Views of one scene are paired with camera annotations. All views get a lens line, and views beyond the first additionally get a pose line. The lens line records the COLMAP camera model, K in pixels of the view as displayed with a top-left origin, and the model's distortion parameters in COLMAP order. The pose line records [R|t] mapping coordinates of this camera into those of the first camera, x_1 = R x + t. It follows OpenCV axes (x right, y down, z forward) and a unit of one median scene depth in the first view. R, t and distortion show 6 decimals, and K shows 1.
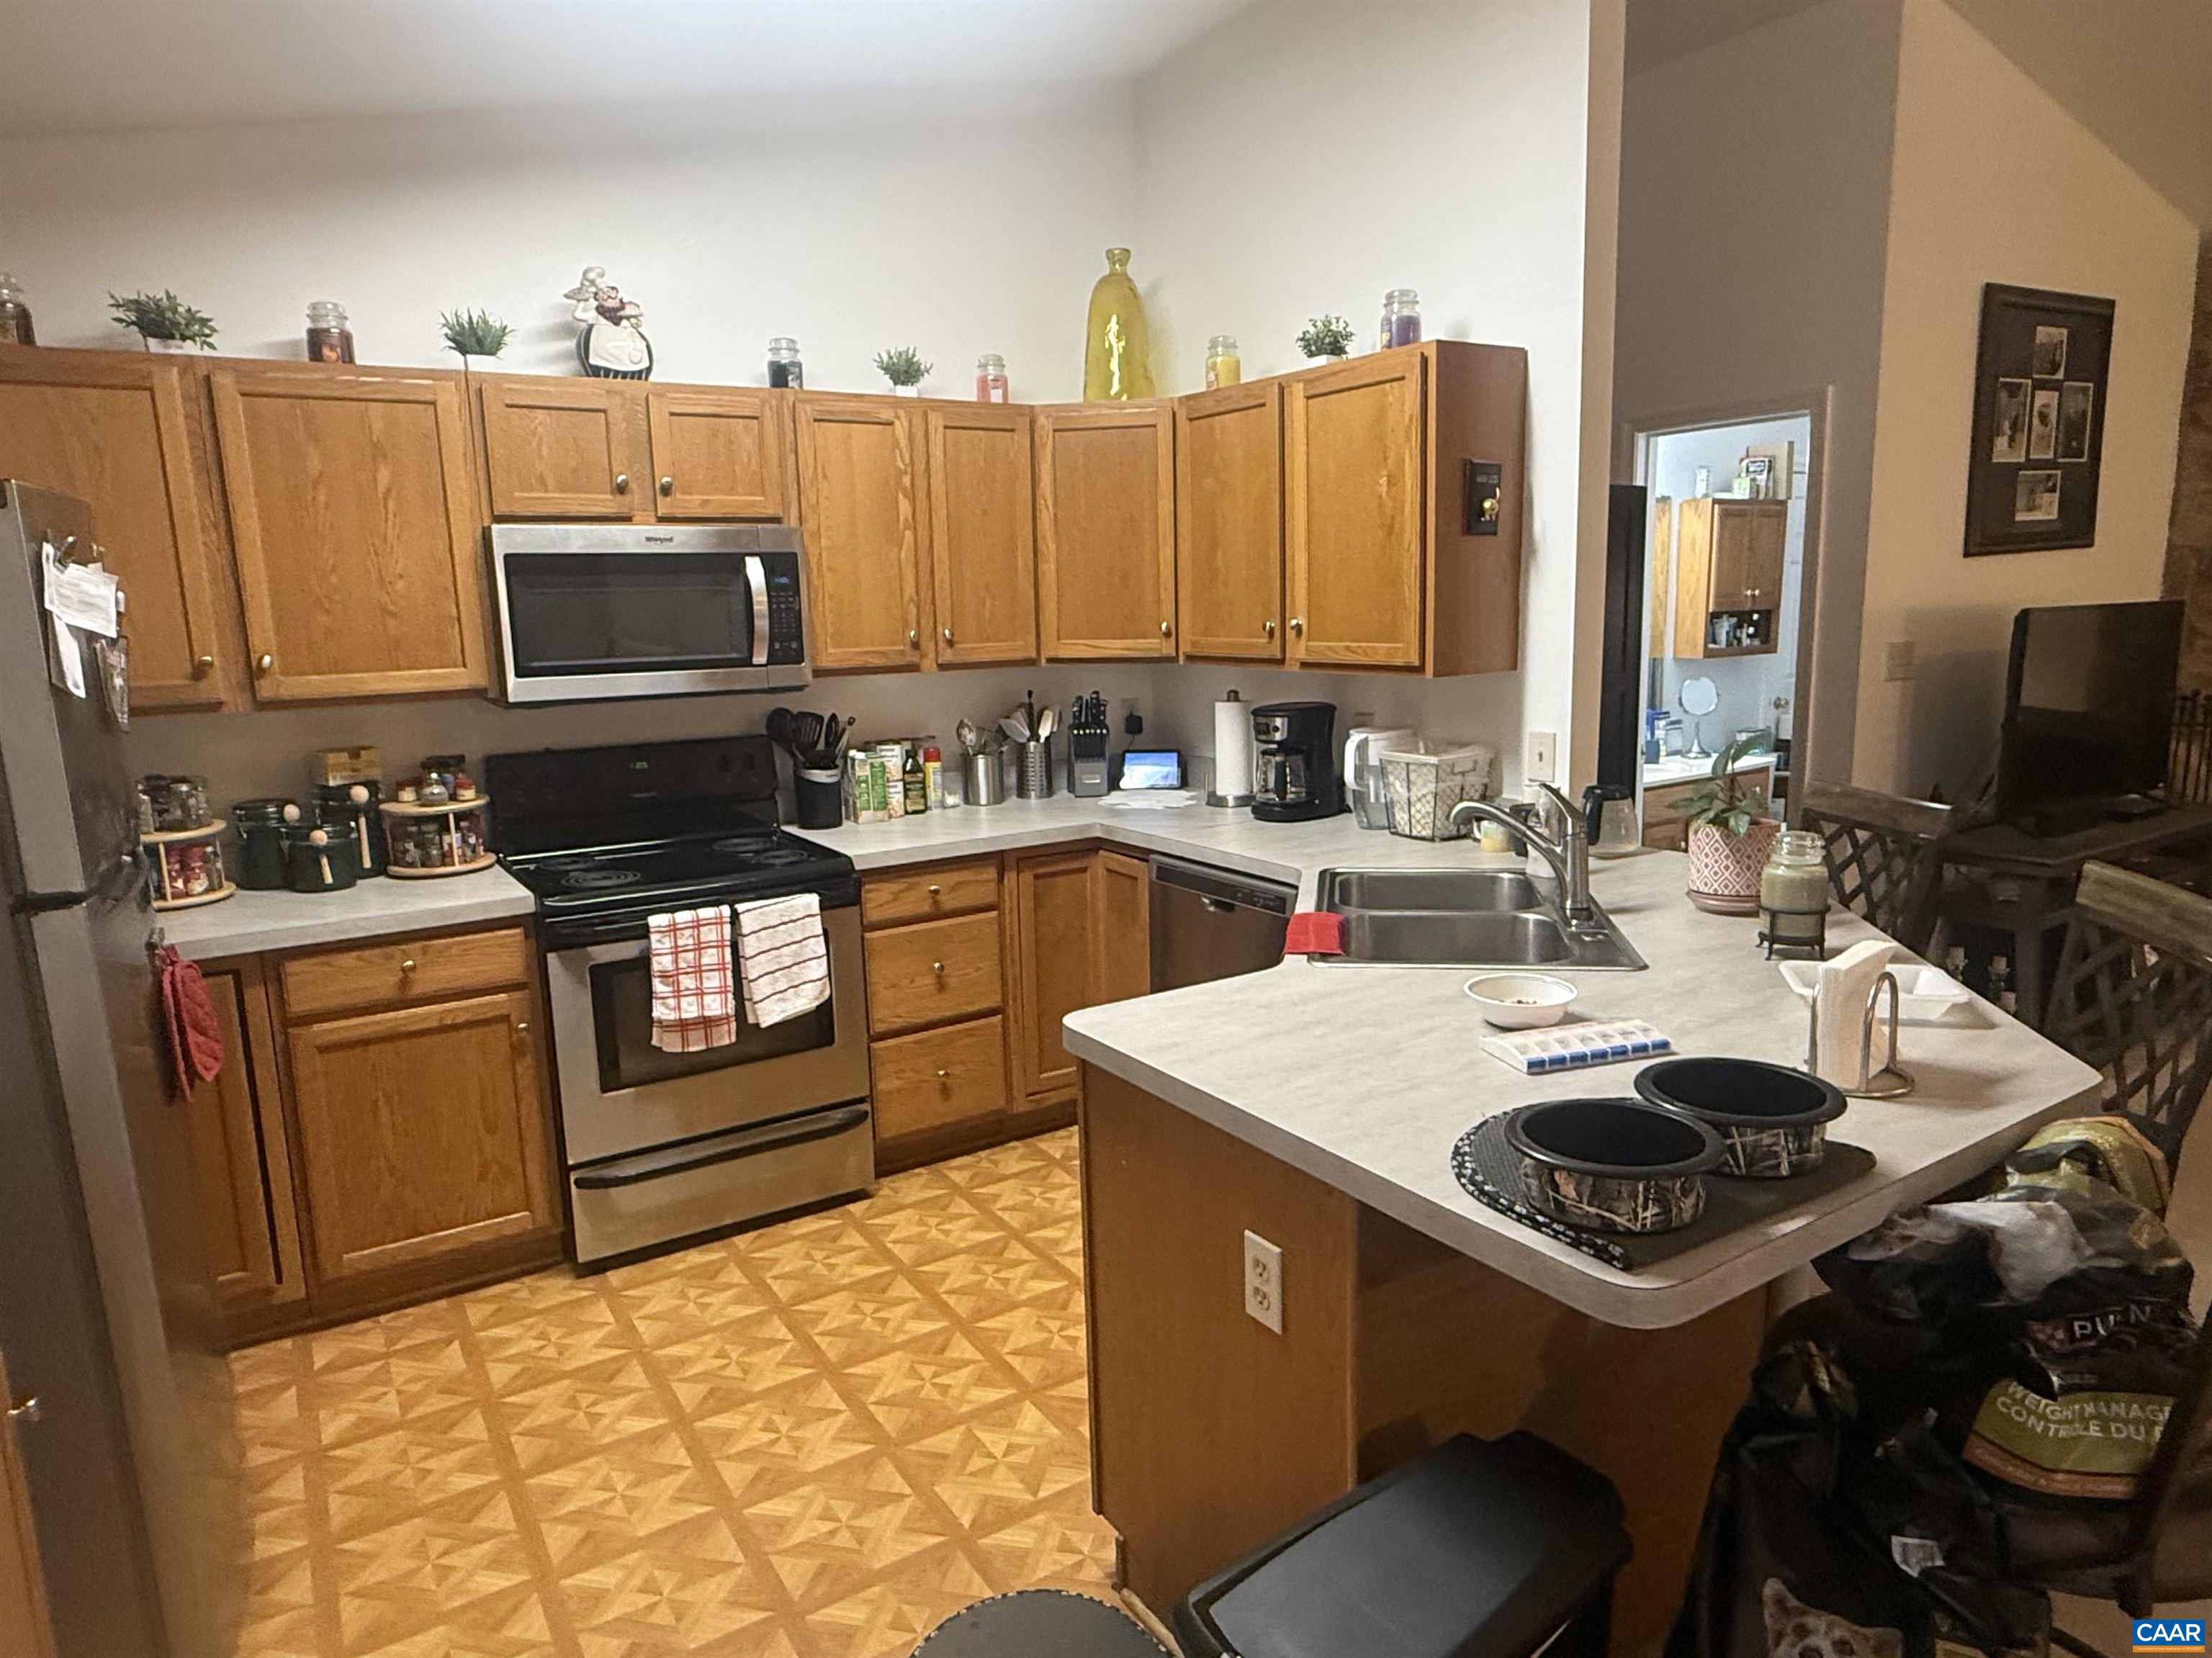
lens RADIAL K [[1342.8, 0, 1107.5], [0, 1342.8, 832.5], [0, 0, 1]] dist [-0.000543, 0.000914]
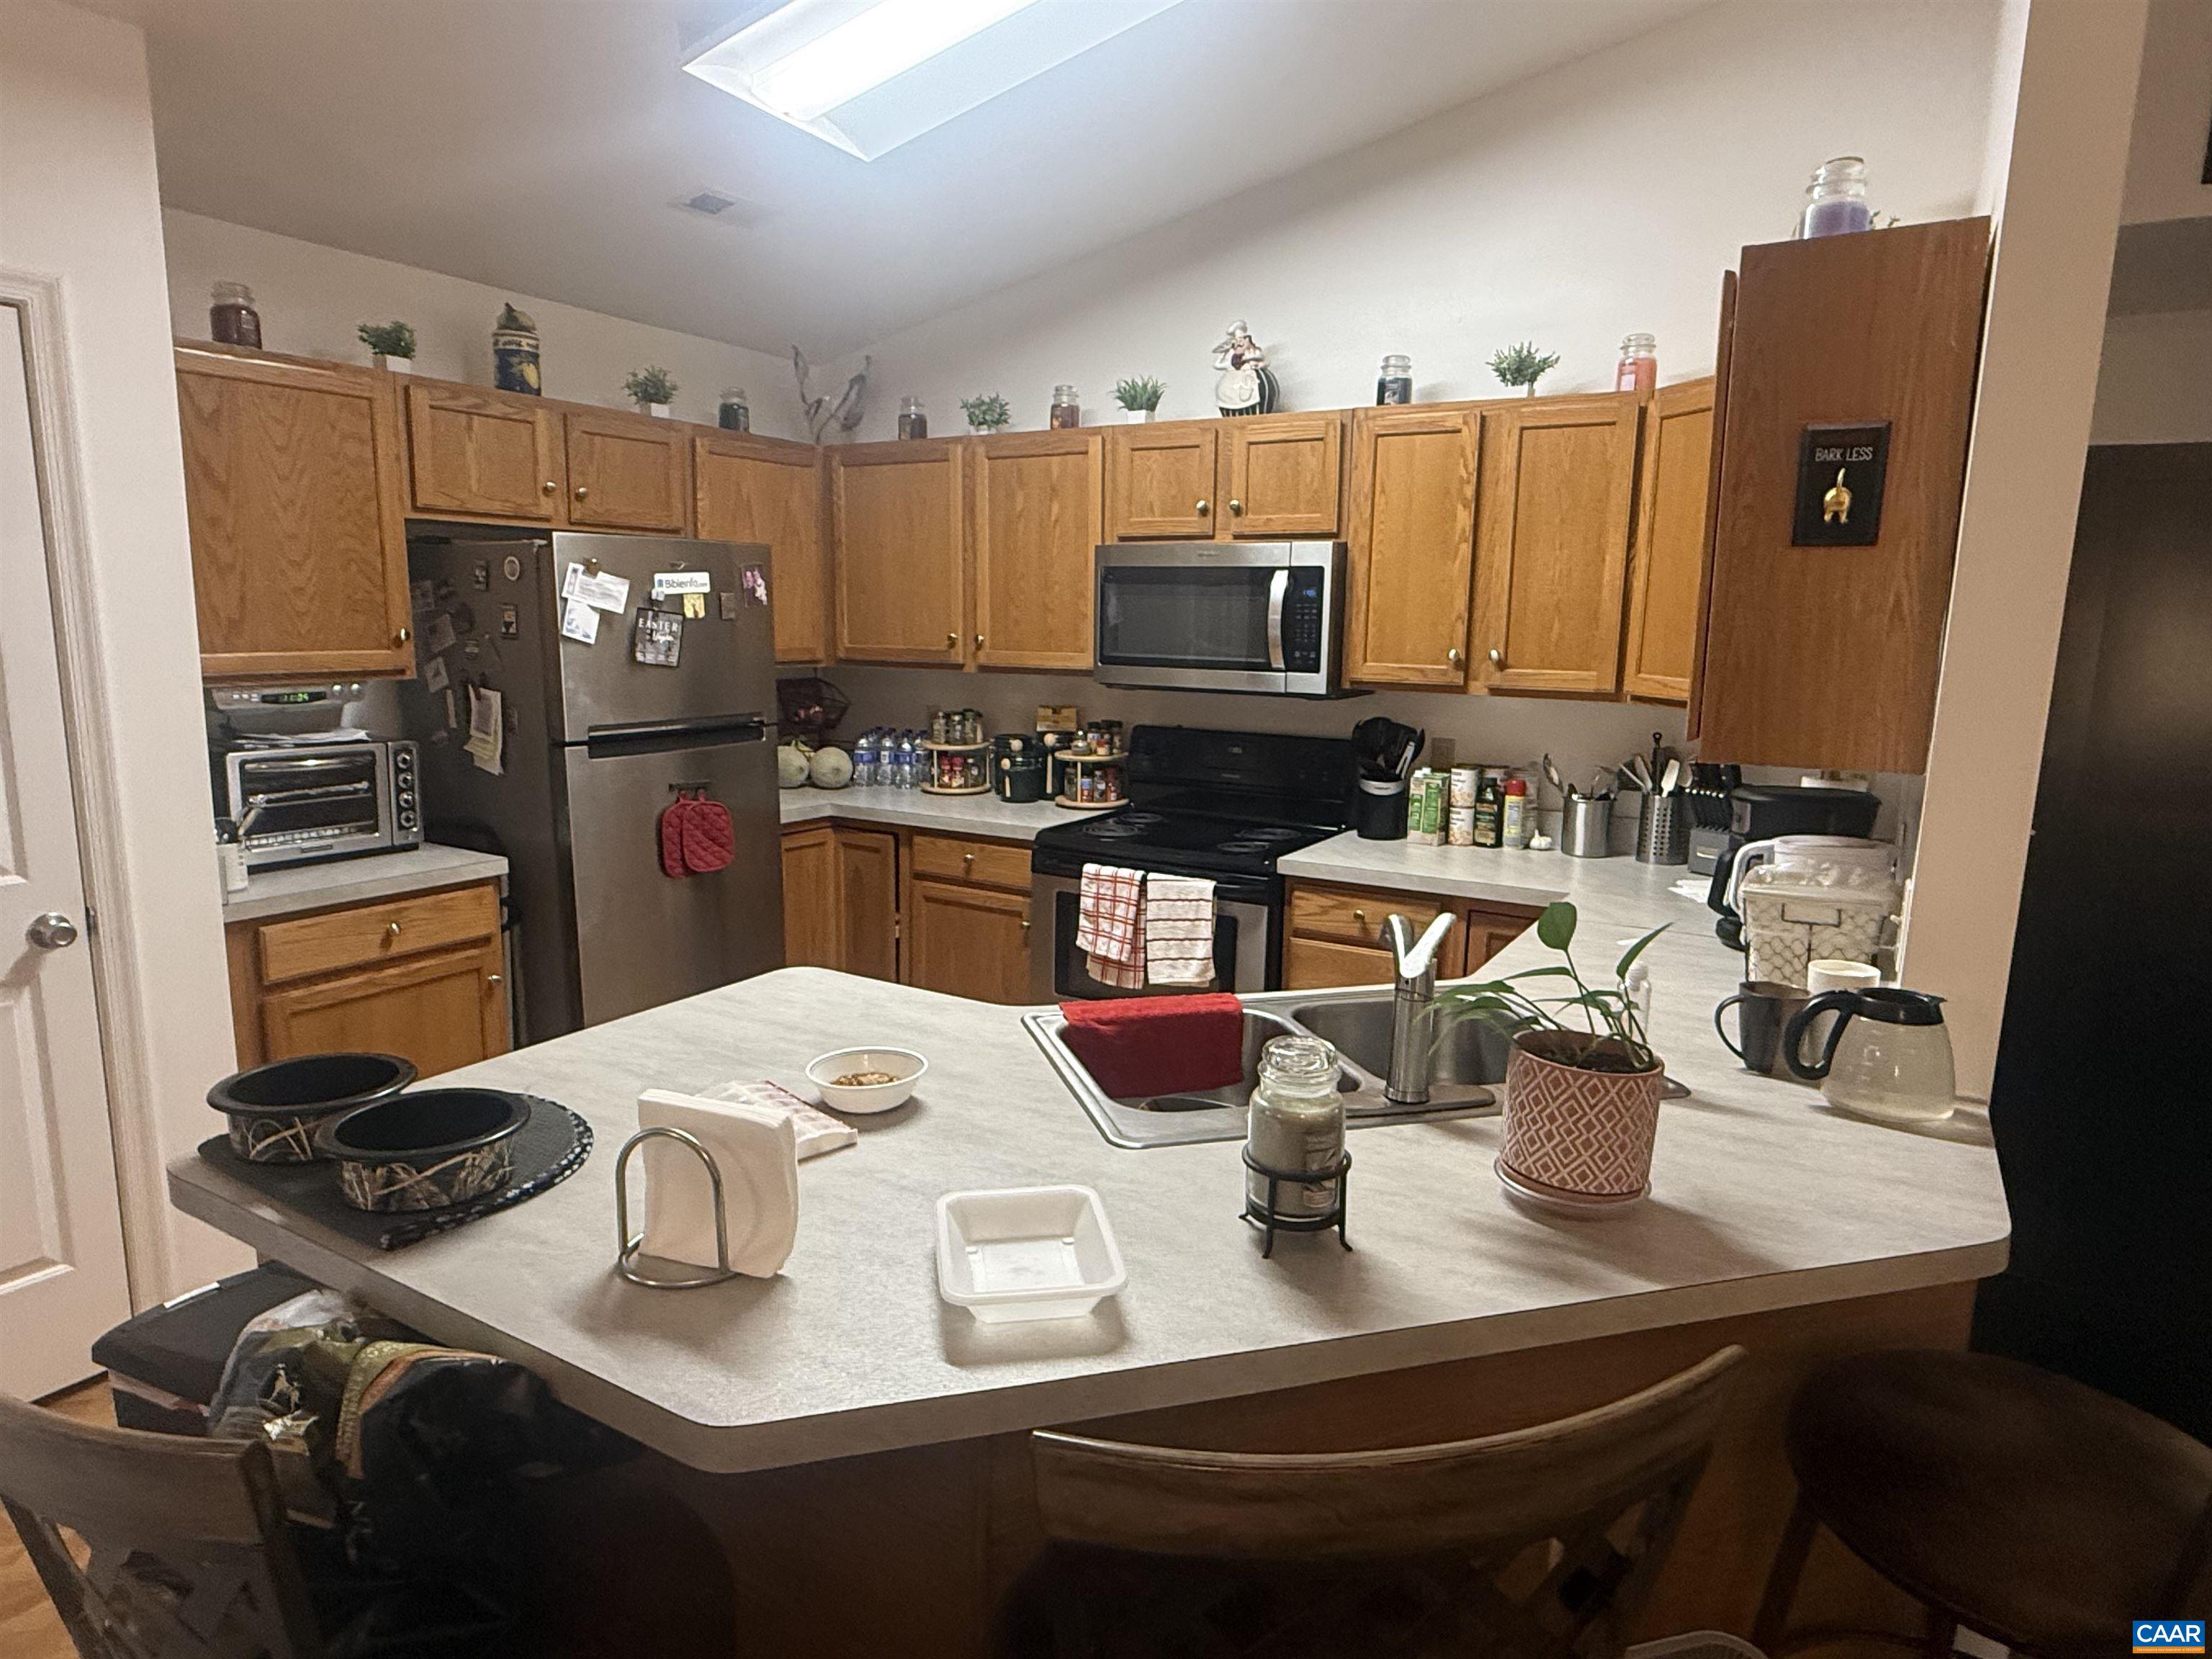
lens RADIAL K [[1304.8, 0, 1095.3], [0, 1304.8, 834.4], [0, 0, 1]] dist [-0.001370, -0.000389]
pose [[0.438173, 0.186949, -0.879235, 0.612439], [-0.183101, 0.976189, 0.116315, -0.089905], [0.880044, 0.110023, 0.461971, 0.395205]]
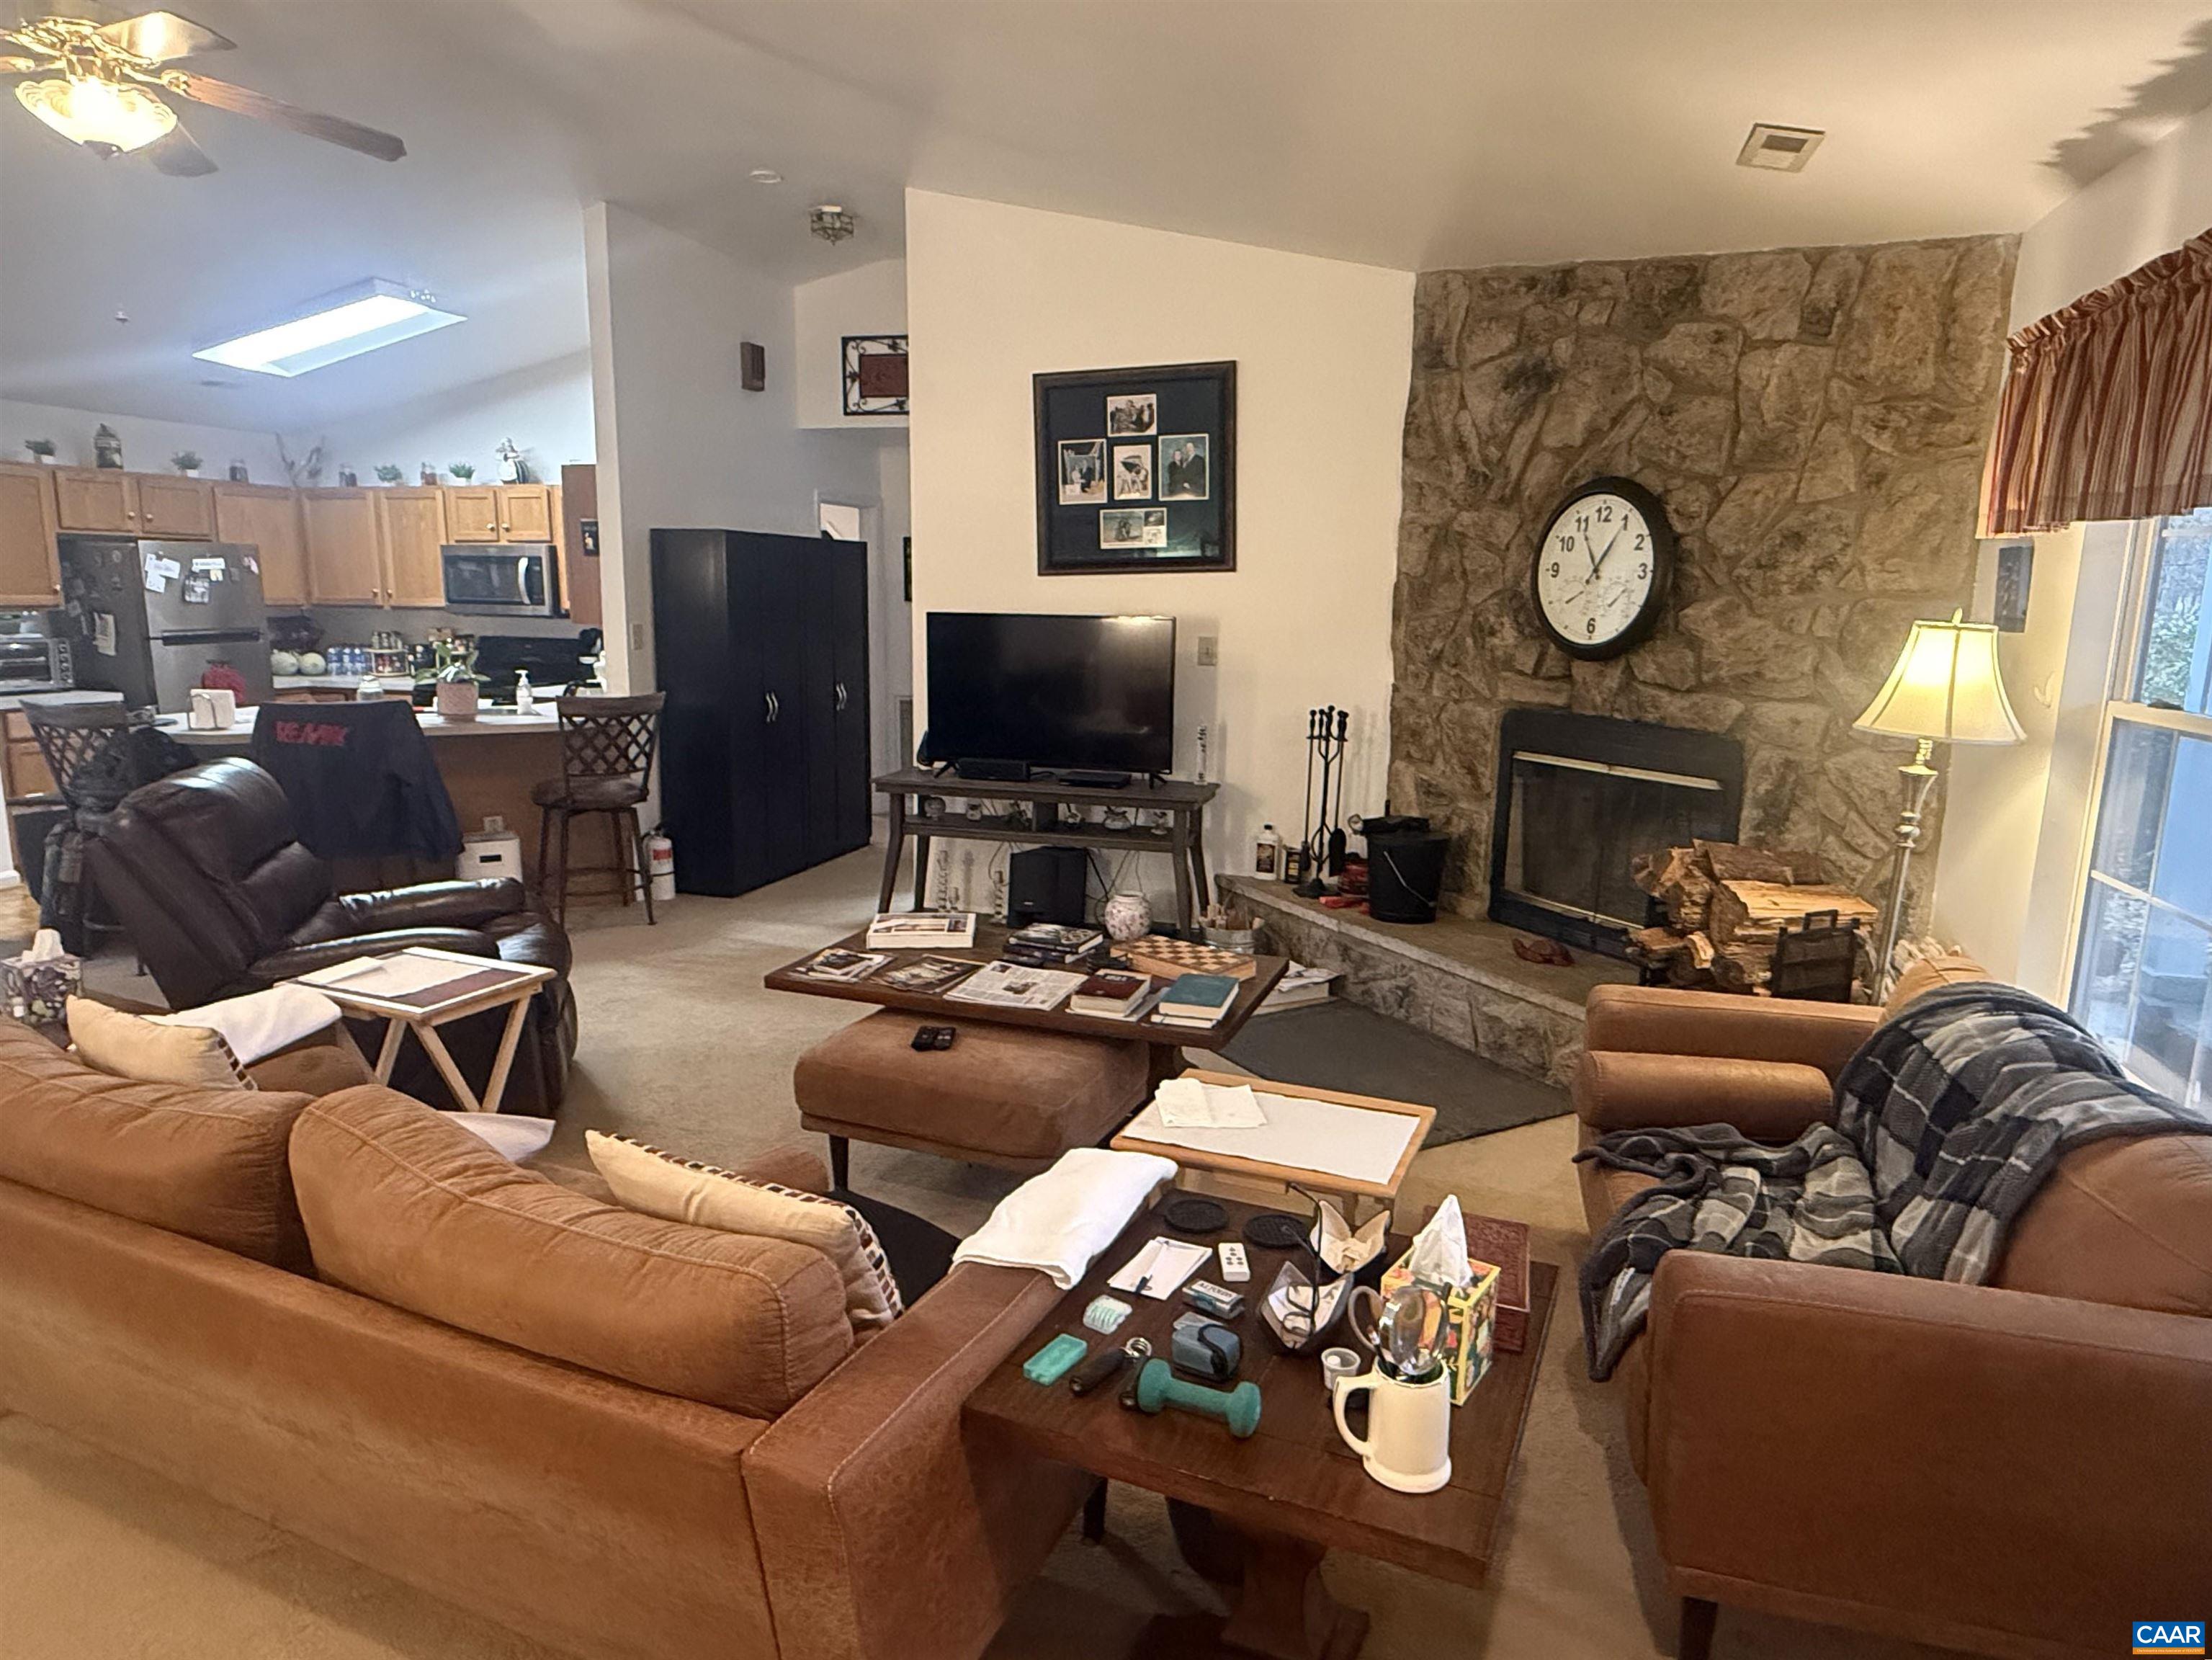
lens RADIAL K [[1316.9, 0, 1106.0], [0, 1316.9, 830.0], [0, 0, 1]] dist [-0.003736, 0.001940]
pose [[0.659883, 0.171894, -0.731442, 2.097081], [-0.161857, 0.983145, 0.085024, -0.096147], [0.733728, 0.062283, 0.676582, 0.216009]]
